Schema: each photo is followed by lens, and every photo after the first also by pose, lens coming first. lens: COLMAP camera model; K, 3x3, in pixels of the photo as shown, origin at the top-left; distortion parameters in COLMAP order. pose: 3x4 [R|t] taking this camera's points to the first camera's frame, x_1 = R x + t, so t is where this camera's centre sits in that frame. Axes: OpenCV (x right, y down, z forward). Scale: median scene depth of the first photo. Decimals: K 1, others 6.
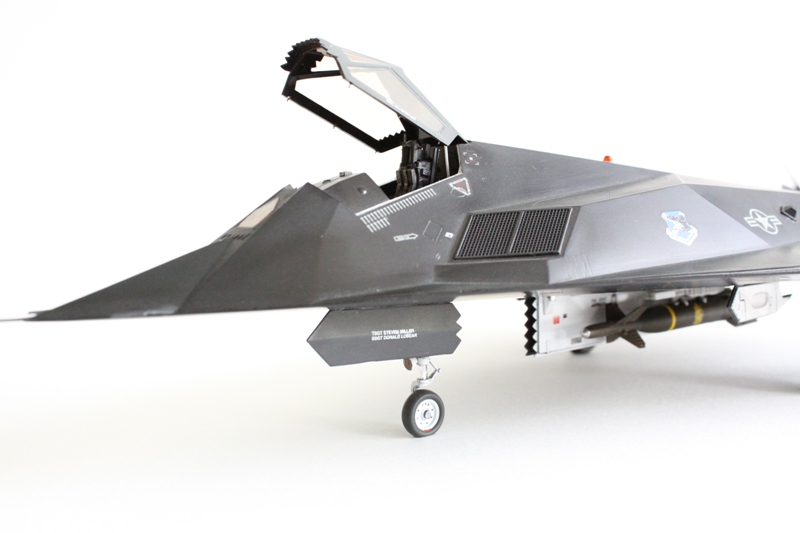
lens RADIAL K [[834.2, 0, 401.3], [0, 834.2, 275.5], [0, 0, 1]] dist [-0.101981, 0.000000]
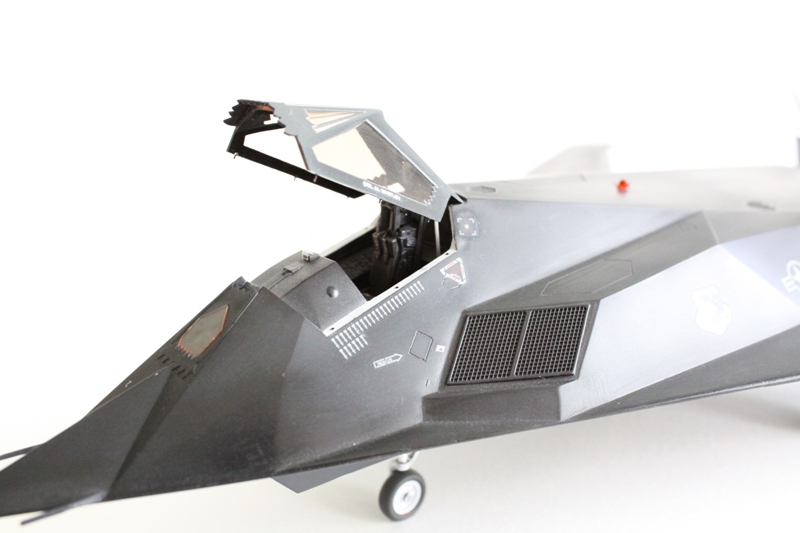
lens RADIAL K [[834.2, 0, 414.3], [0, 834.2, 272.6], [0, 0, 1]] dist [-0.101981, 0.000000]
pose [[0.998132, -0.000705, 0.061086, -0.016163], [-0.012941, 0.974802, 0.222695, -0.275727], [-0.059704, -0.223070, 0.972972, 0.206840]]
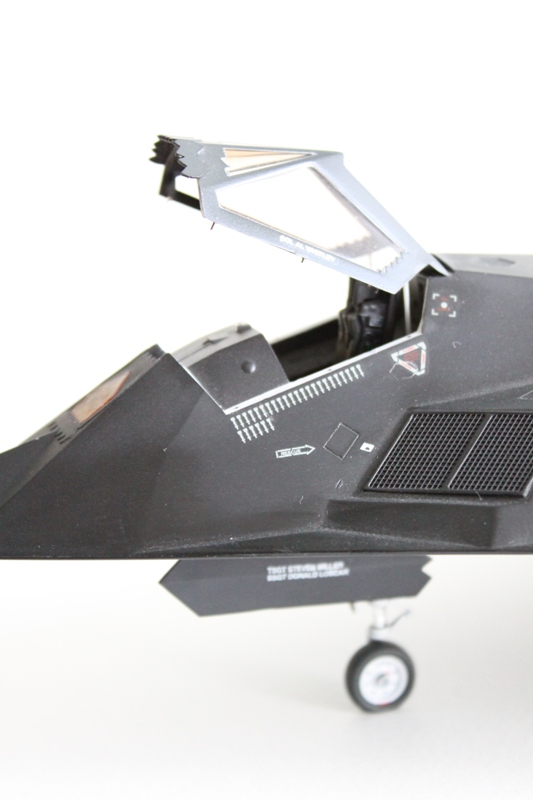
lens RADIAL K [[1746.5, 0, 272.8], [0, 1746.5, 394.2], [0, 0, 1]] dist [0.098102, 0.000000]
pose [[0.940106, 0.080048, -0.331352, 0.401792], [-0.024119, 0.985221, 0.169580, -0.293303], [0.340029, -0.151431, 0.928143, -0.269022]]
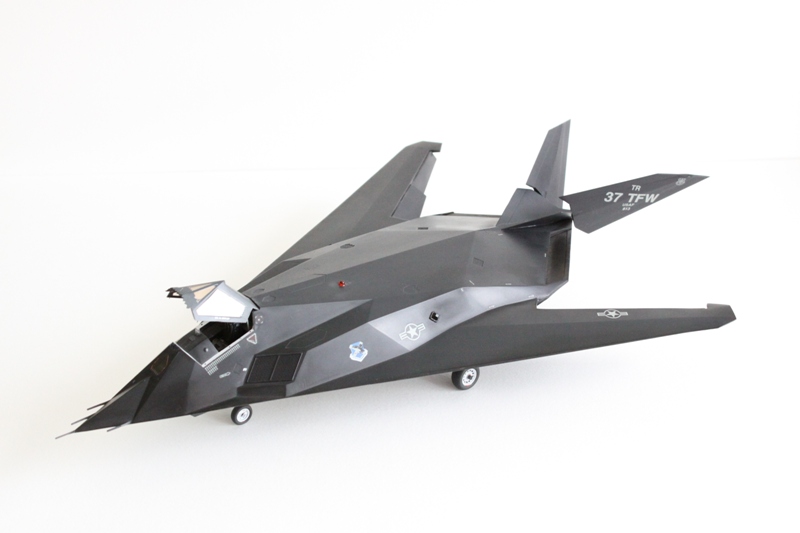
lens RADIAL K [[1329.2, 0, 397.9], [0, 1329.2, 265.5], [0, 0, 1]] dist [-0.016559, 0.000000]
pose [[0.999286, 0.012023, 0.035828, 0.310968], [-0.026495, 0.898903, 0.437346, -1.729741], [-0.026947, -0.437983, 0.898579, -1.947712]]
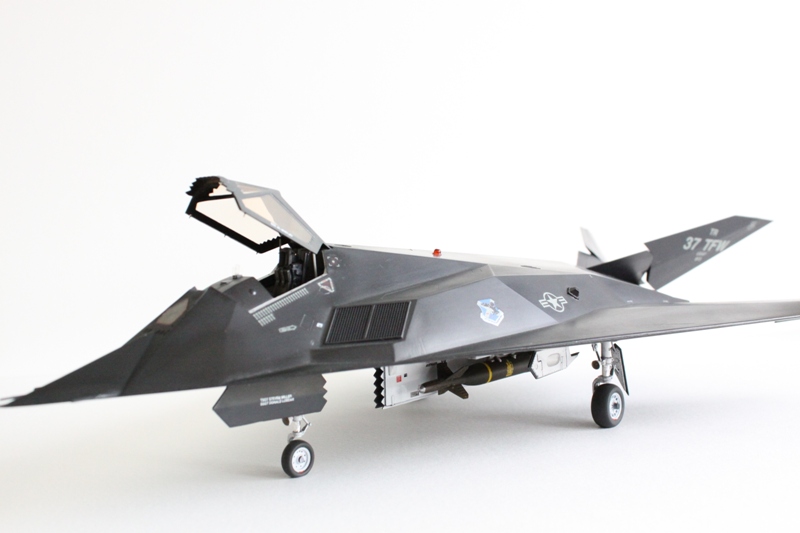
lens RADIAL K [[834.2, 0, 387.7], [0, 834.2, 279.5], [0, 0, 1]] dist [-0.101981, 0.000000]
pose [[0.983624, -0.010771, 0.179913, -0.067154], [0.015145, 0.999622, -0.022957, -0.081175], [-0.179597, 0.025306, 0.983415, -0.294746]]
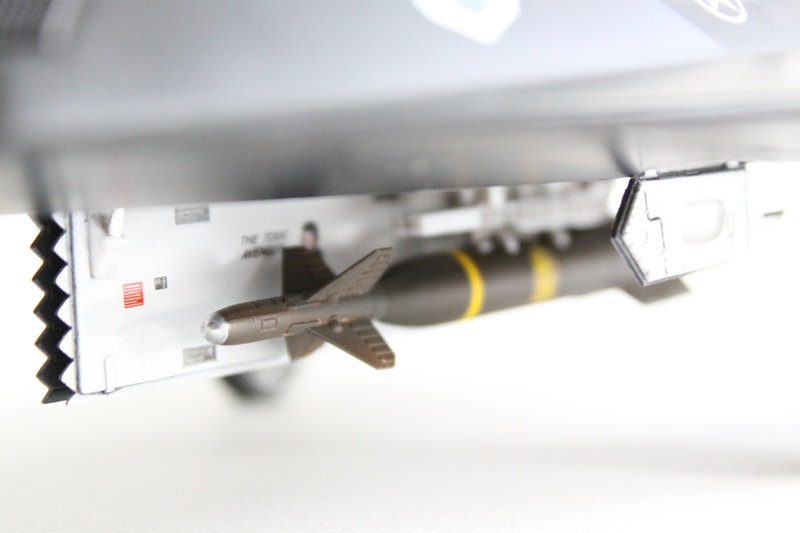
lens RADIAL K [[1783.3, 0, 400.1], [0, 1783.3, 268.5], [0, 0, 1]] dist [0.016108, 0.000000]
pose [[0.971542, -0.027937, 0.235215, 0.142112], [0.027788, 0.999606, 0.003947, 0.050364], [-0.235233, 0.002702, 0.971935, 0.308256]]
